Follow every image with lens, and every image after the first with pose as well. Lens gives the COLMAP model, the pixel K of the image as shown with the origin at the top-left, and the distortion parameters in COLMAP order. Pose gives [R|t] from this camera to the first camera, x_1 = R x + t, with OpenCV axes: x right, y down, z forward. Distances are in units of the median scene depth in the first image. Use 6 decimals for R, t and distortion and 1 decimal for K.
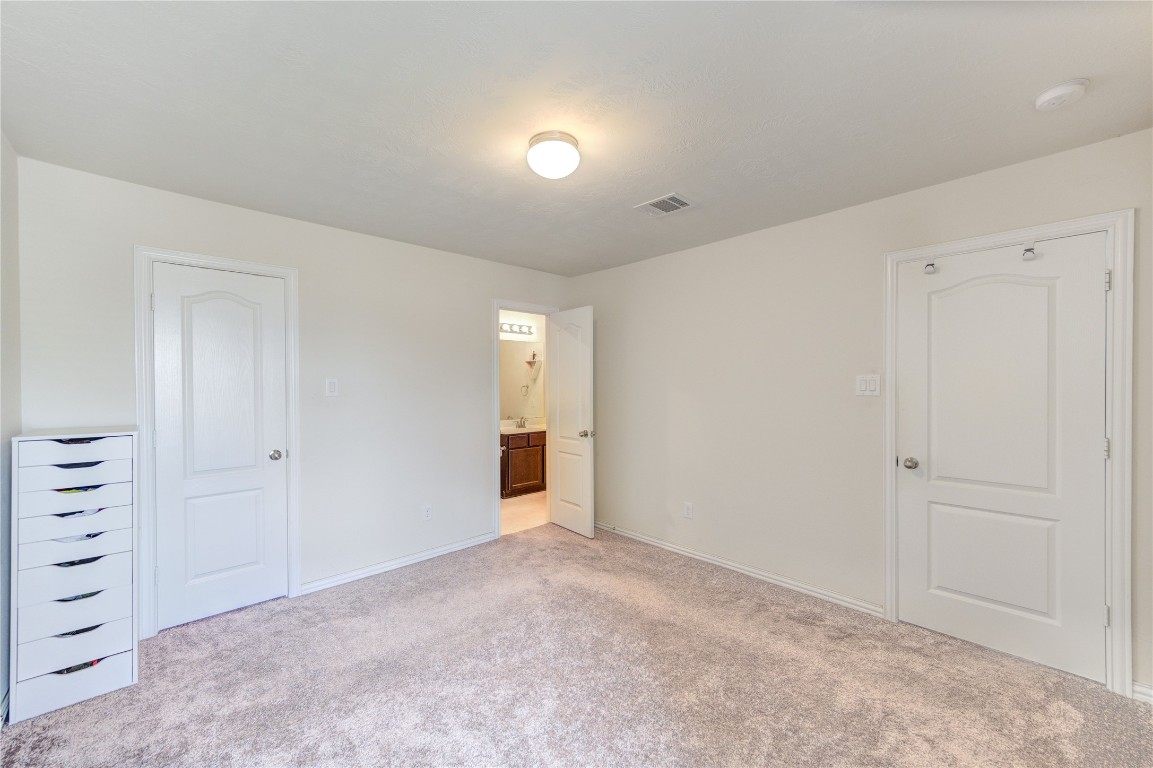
lens RADIAL K [[450.8, 0, 579.6], [0, 450.8, 389.5], [0, 0, 1]] dist [0.002776, 0.000145]
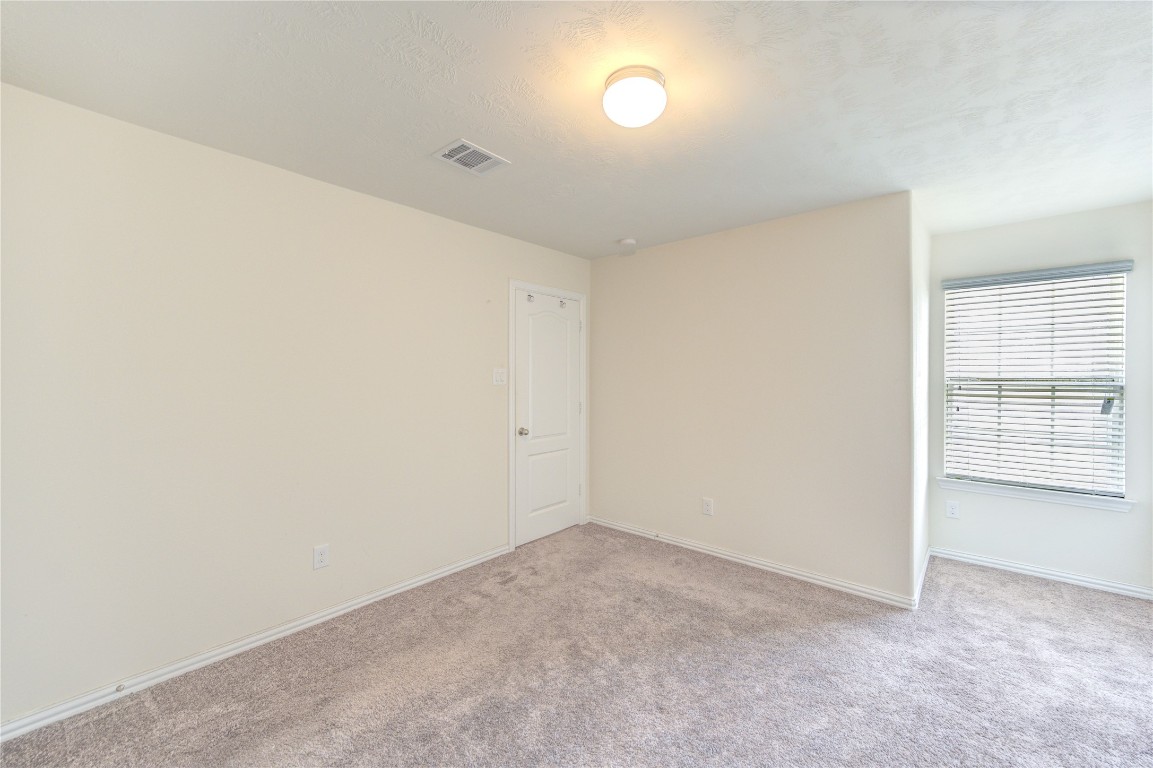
lens RADIAL K [[449.3, 0, 576.9], [0, 449.3, 379.0], [0, 0, 1]] dist [0.001398, 0.000044]
pose [[-0.079672, -0.001530, 0.996820, -0.696406], [0.014588, 0.999890, 0.002700, -0.003050], [-0.996714, 0.014757, -0.079641, 0.947446]]
